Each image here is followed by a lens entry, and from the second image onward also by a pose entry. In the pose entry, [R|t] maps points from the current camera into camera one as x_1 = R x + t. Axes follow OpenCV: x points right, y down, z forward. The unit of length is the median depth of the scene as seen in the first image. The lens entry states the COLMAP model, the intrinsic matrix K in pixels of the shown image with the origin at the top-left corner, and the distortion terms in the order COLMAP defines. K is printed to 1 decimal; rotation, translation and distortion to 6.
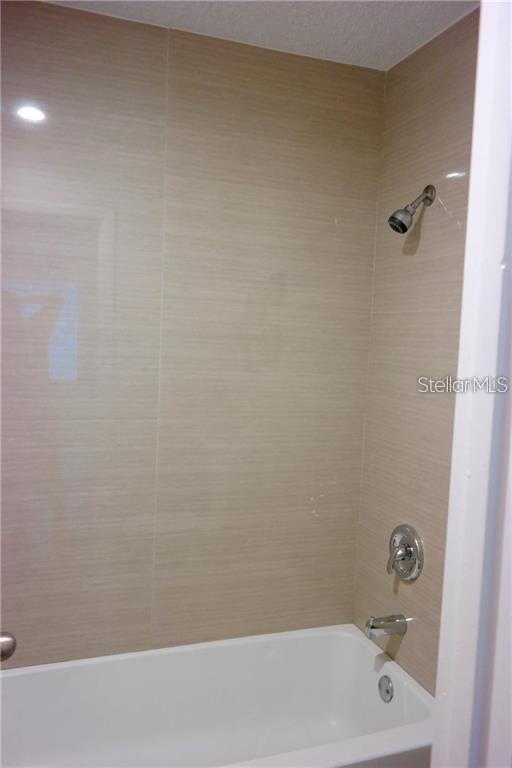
lens RADIAL K [[642.5, 0, 255.8], [0, 642.5, 384.2], [0, 0, 1]] dist [0.023819, -0.013550]
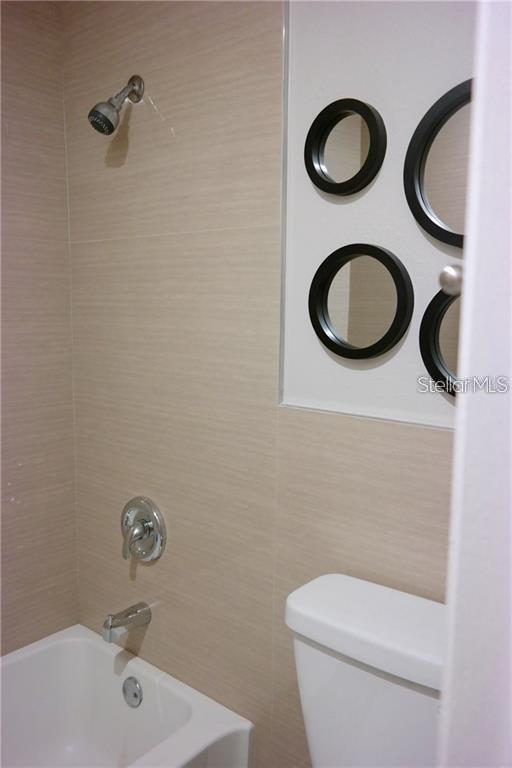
lens RADIAL K [[642.5, 0, 256.2], [0, 642.5, 382.8], [0, 0, 1]] dist [0.023819, -0.013550]
pose [[0.870727, -0.102797, 0.480903, -0.021780], [0.071814, 0.994004, 0.082449, 0.012969], [-0.486496, -0.037255, 0.872888, 0.204161]]
